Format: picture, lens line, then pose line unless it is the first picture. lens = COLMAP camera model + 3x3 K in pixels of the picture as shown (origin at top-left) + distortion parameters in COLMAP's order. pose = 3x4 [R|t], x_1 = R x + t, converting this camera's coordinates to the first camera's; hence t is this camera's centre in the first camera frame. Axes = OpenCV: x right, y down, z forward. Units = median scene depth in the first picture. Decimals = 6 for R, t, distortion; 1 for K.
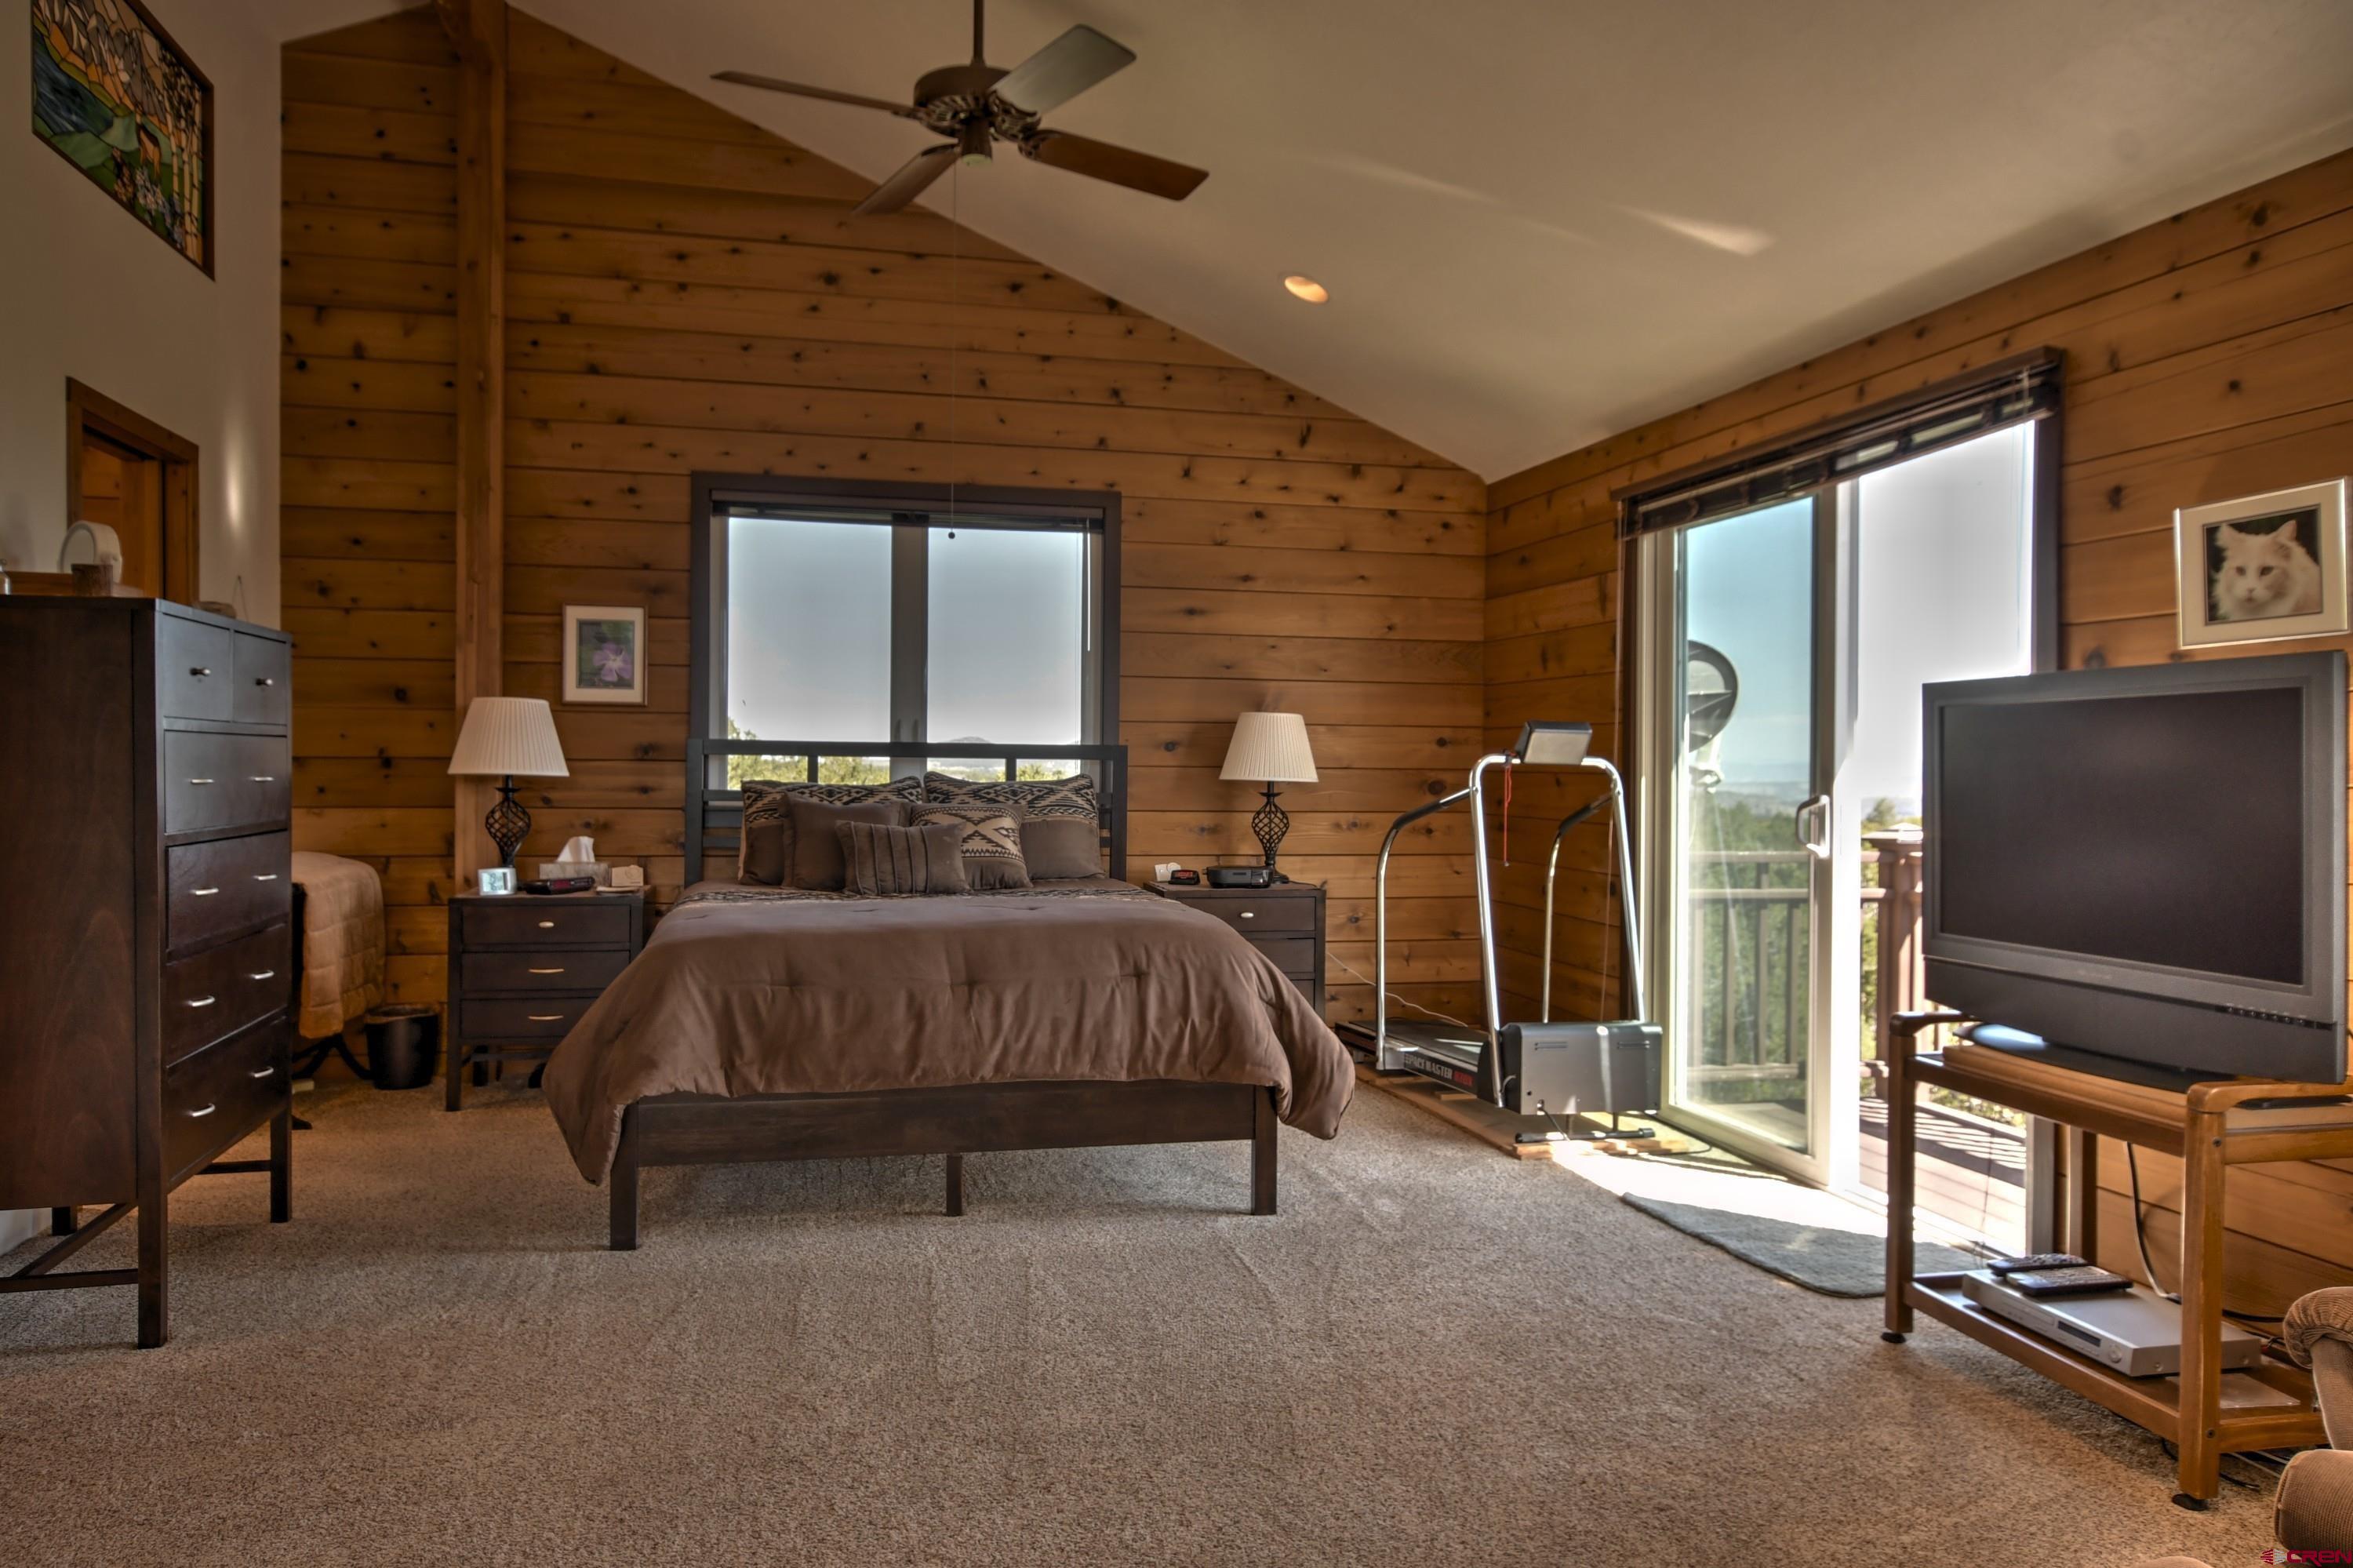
lens RADIAL K [[1689.3, 0, 1176.8], [0, 1689.3, 780.2], [0, 0, 1]] dist [0.000586, 0.000085]
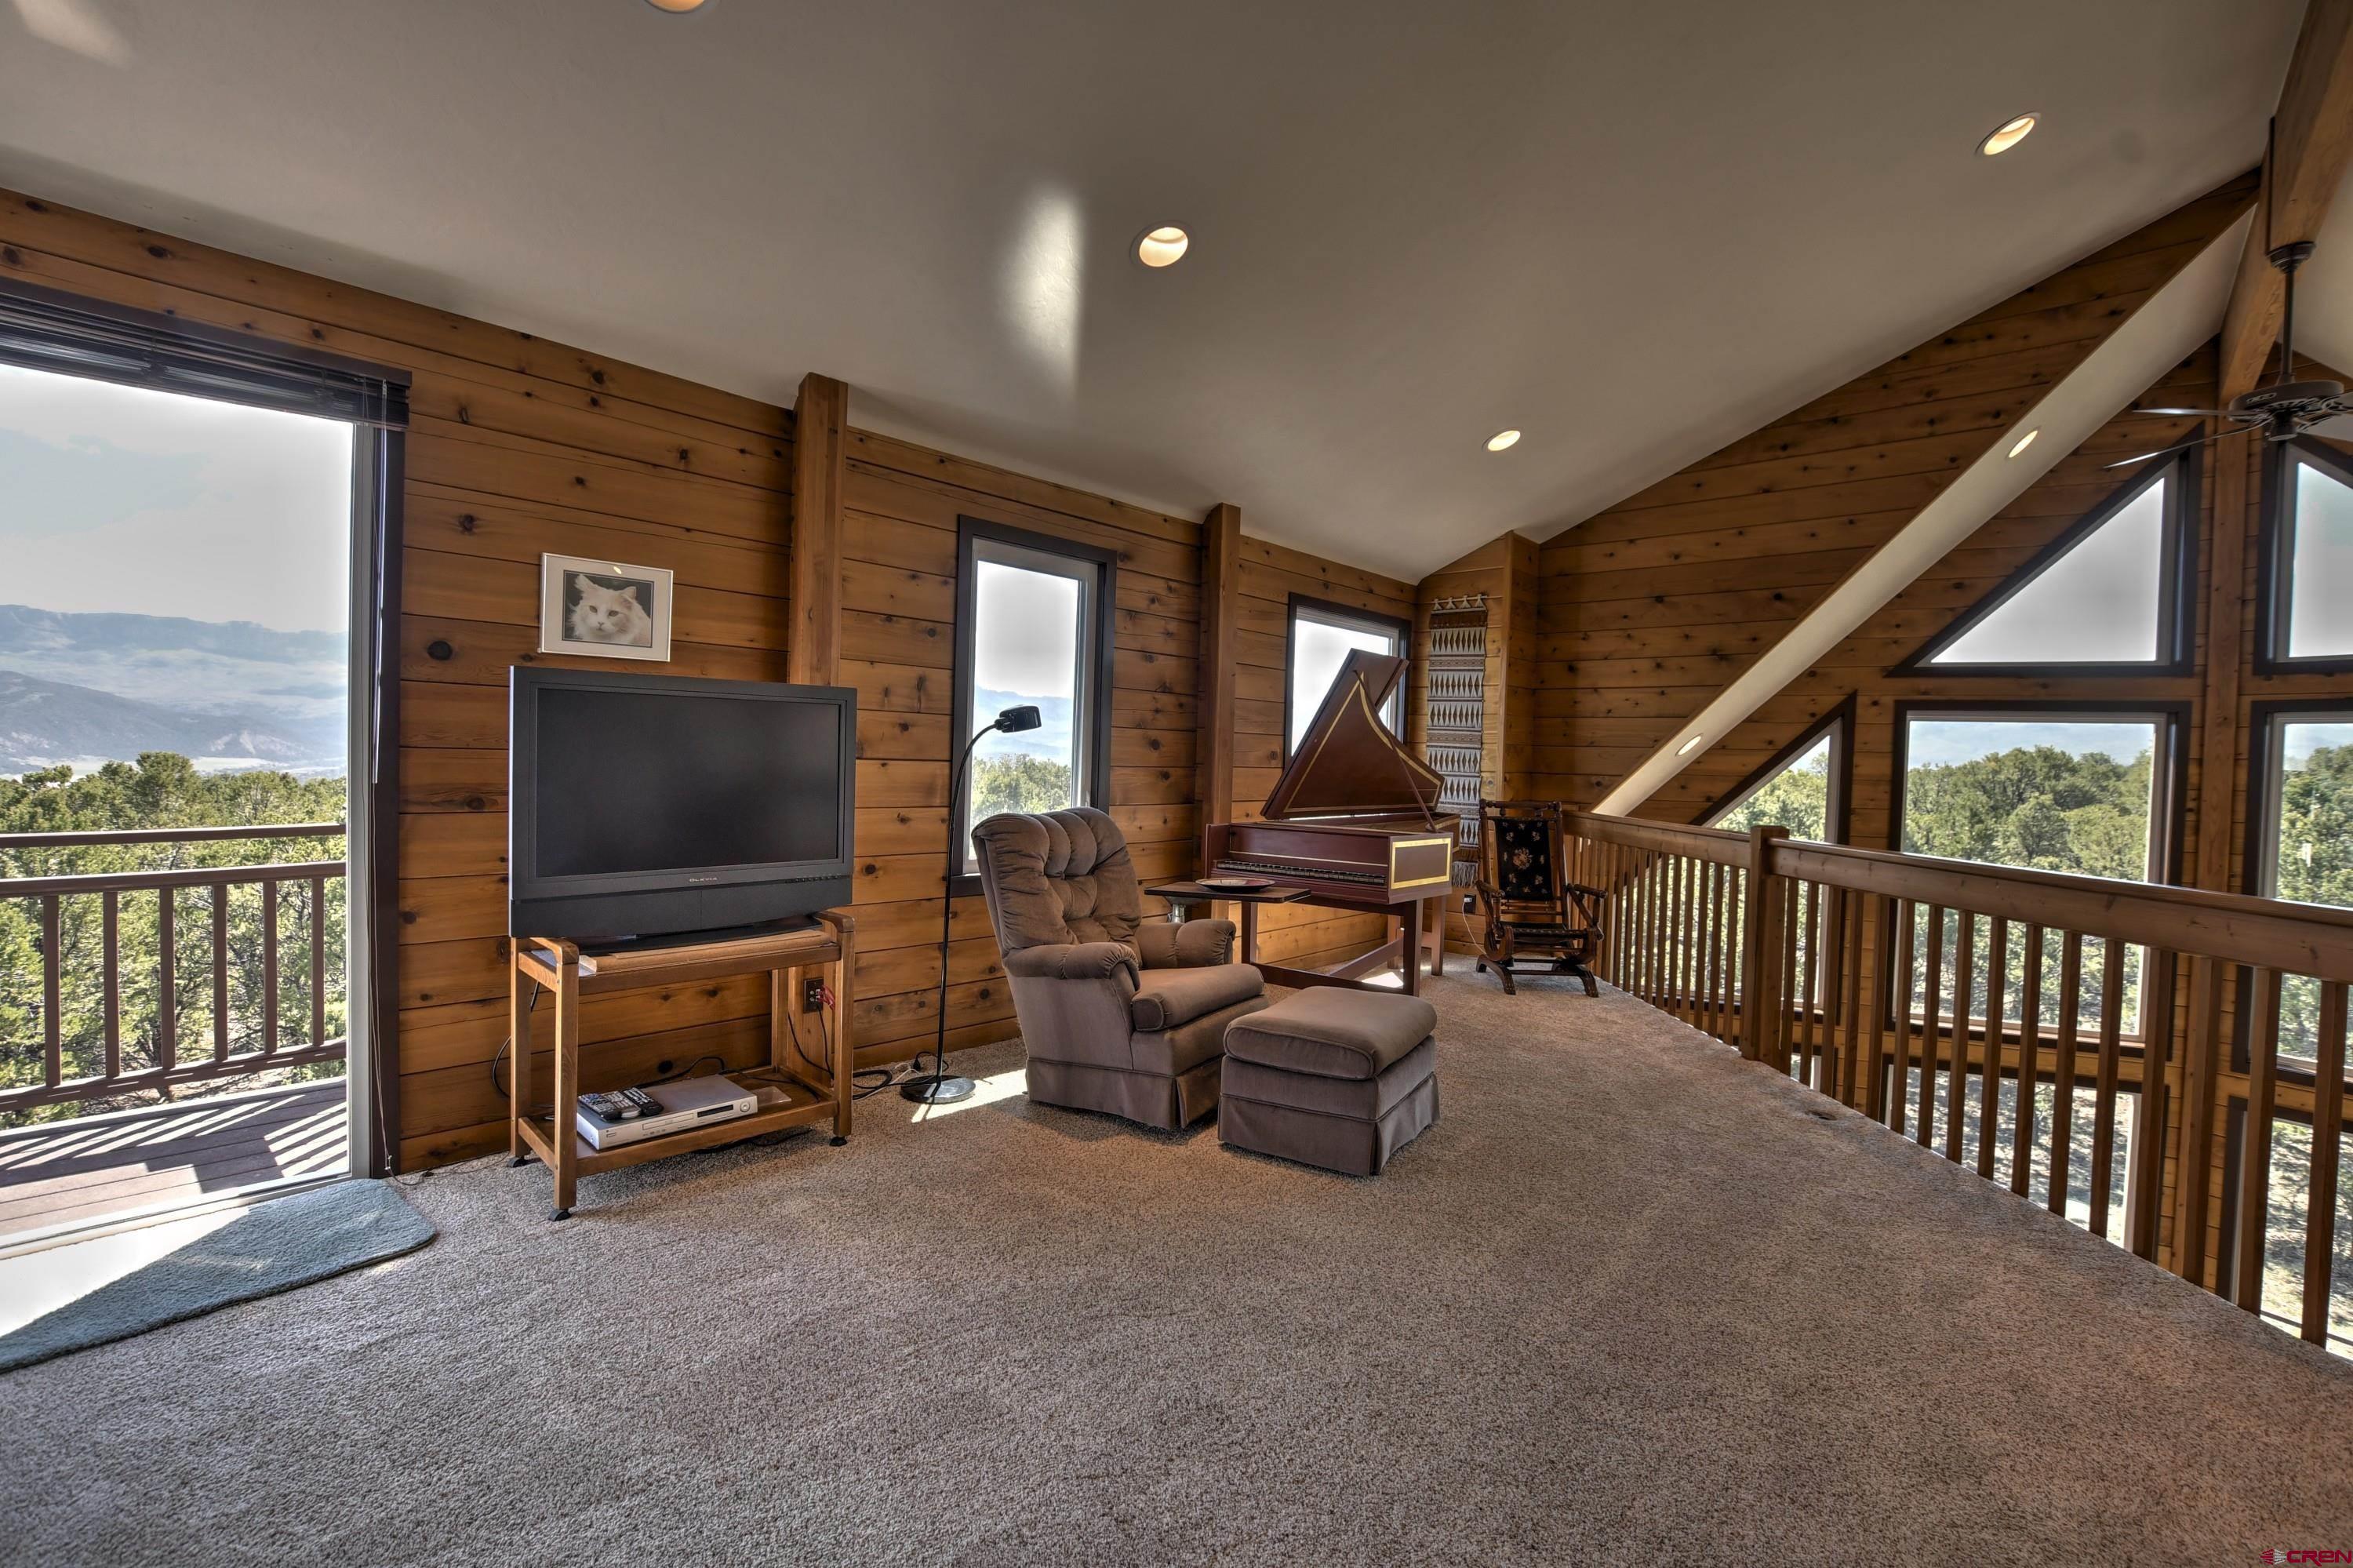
lens RADIAL K [[1037.3, 0, 1176.5], [0, 1037.3, 784.9], [0, 0, 1]] dist [-0.031865, 0.004961]
pose [[-0.584125, -0.038020, 0.810773, -0.418447], [-0.022073, 0.999277, 0.030957, -0.006901], [-0.811363, 0.000186, -0.584542, 1.103717]]
